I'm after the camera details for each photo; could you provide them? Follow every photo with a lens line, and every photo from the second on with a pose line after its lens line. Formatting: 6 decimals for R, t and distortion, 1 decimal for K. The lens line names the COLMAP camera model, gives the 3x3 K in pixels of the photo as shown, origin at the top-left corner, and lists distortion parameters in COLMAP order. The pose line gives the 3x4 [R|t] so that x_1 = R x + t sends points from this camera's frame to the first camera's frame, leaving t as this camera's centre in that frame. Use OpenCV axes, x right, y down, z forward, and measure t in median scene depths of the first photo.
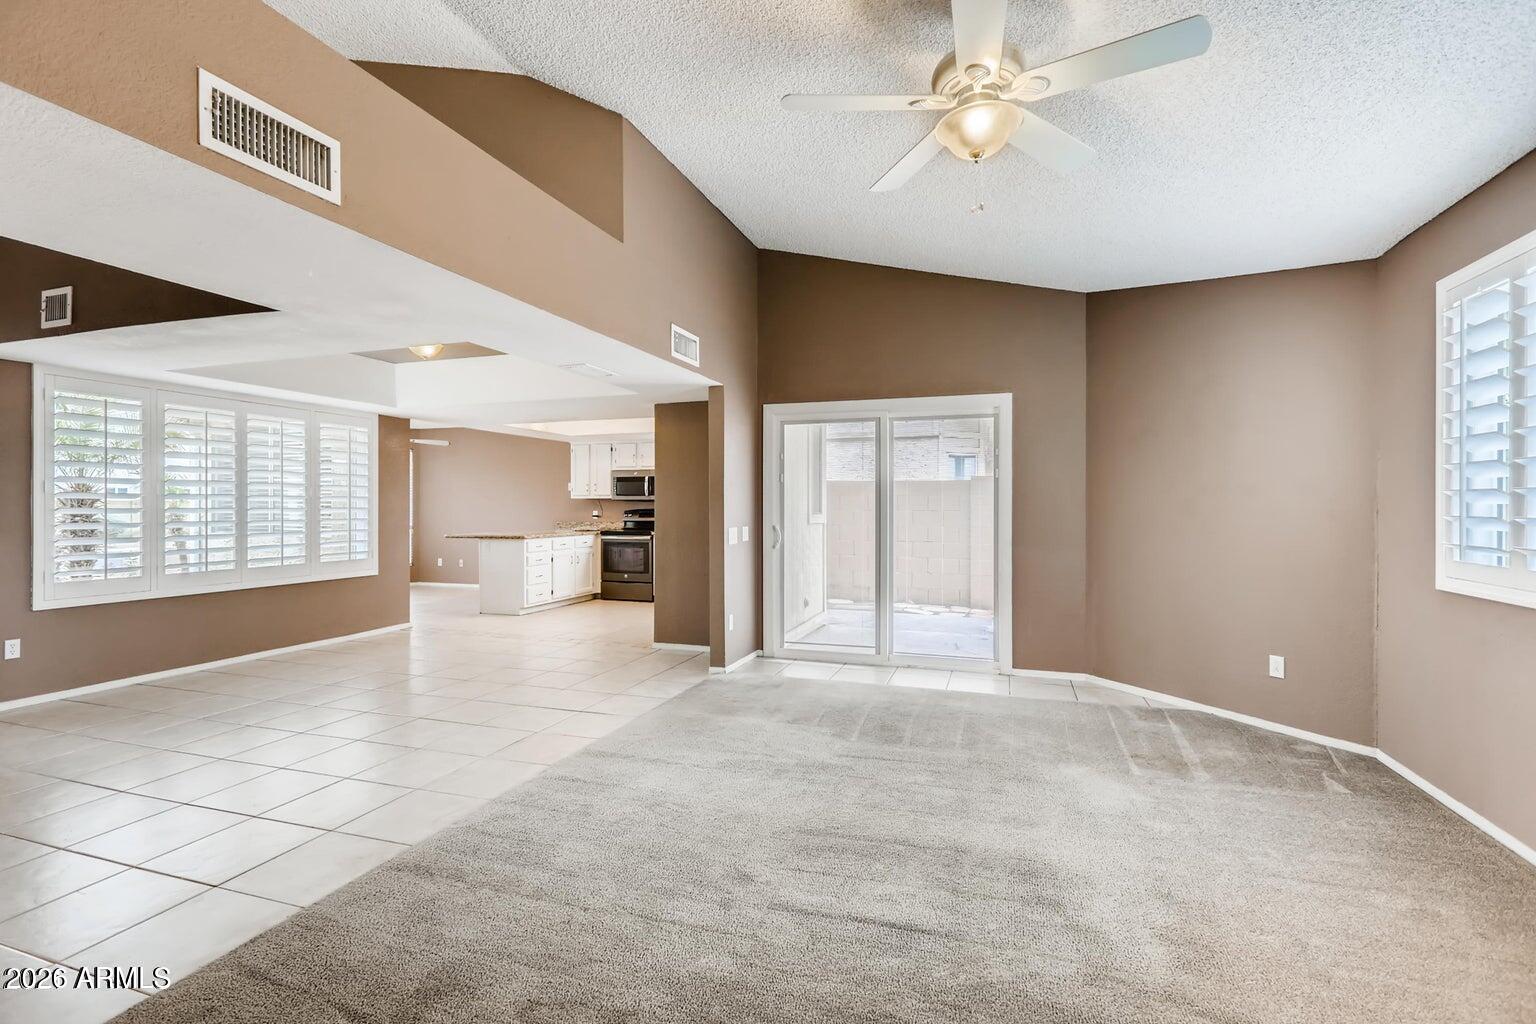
lens RADIAL K [[696.6, 0, 767.1], [0, 696.6, 504.0], [0, 0, 1]] dist [0.005751, 0.000780]
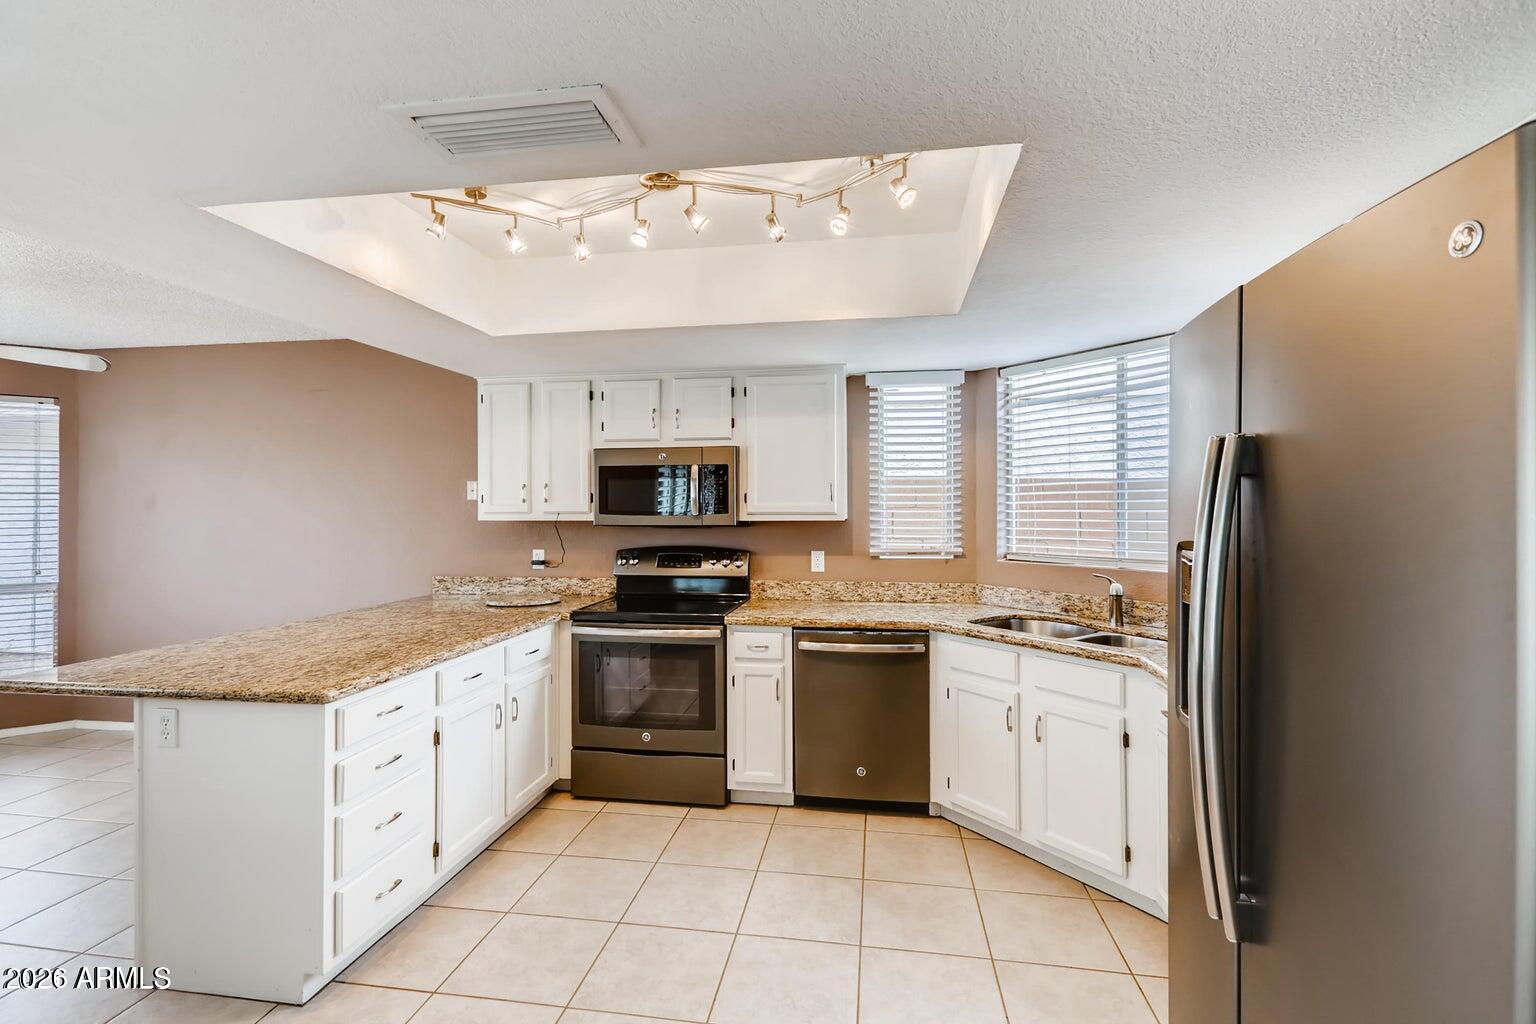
lens RADIAL K [[696.6, 0, 767.1], [0, 696.6, 504.0], [0, 0, 1]] dist [0.005751, 0.000780]
pose [[0.983877, -0.001653, 0.178840, -0.203063], [0.002126, 0.999995, -0.002456, -0.017024], [-0.178835, 0.002796, 0.983875, 0.622051]]
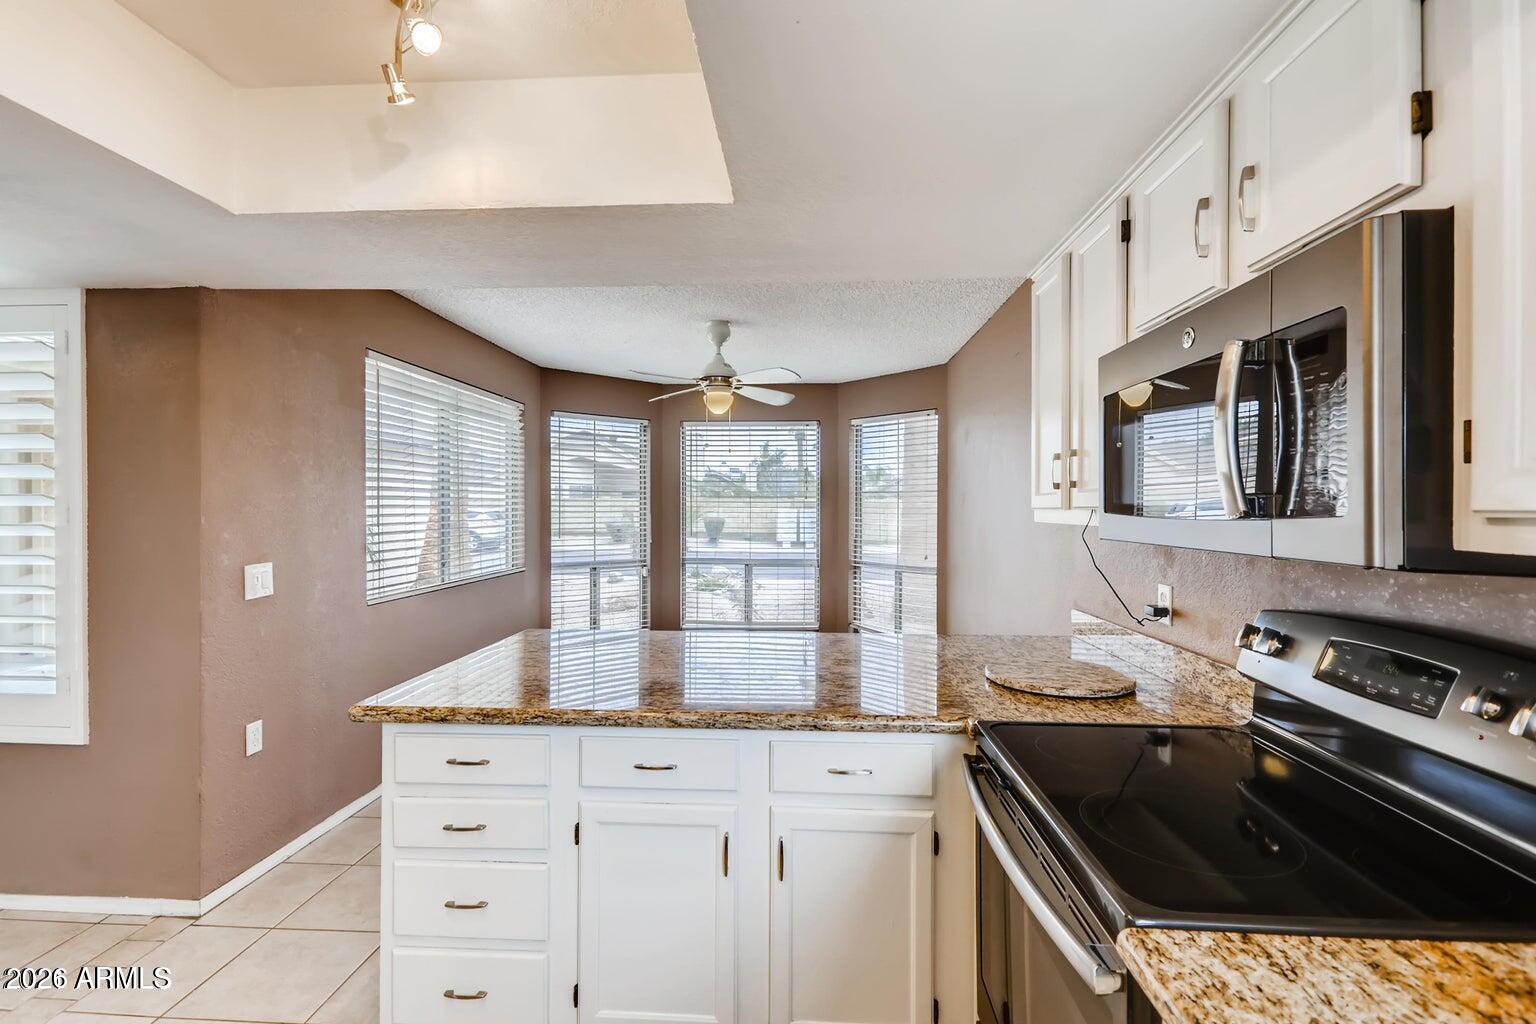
lens RADIAL K [[712.7, 0, 852.6], [0, 712.7, 514.0], [0, 0, 1]] dist [-0.002171, -0.000124]
pose [[0.279072, 0.009398, -0.960224, -0.082724], [-0.003595, 0.999955, 0.008742, -0.013350], [0.960264, 0.001012, 0.279093, 0.923666]]
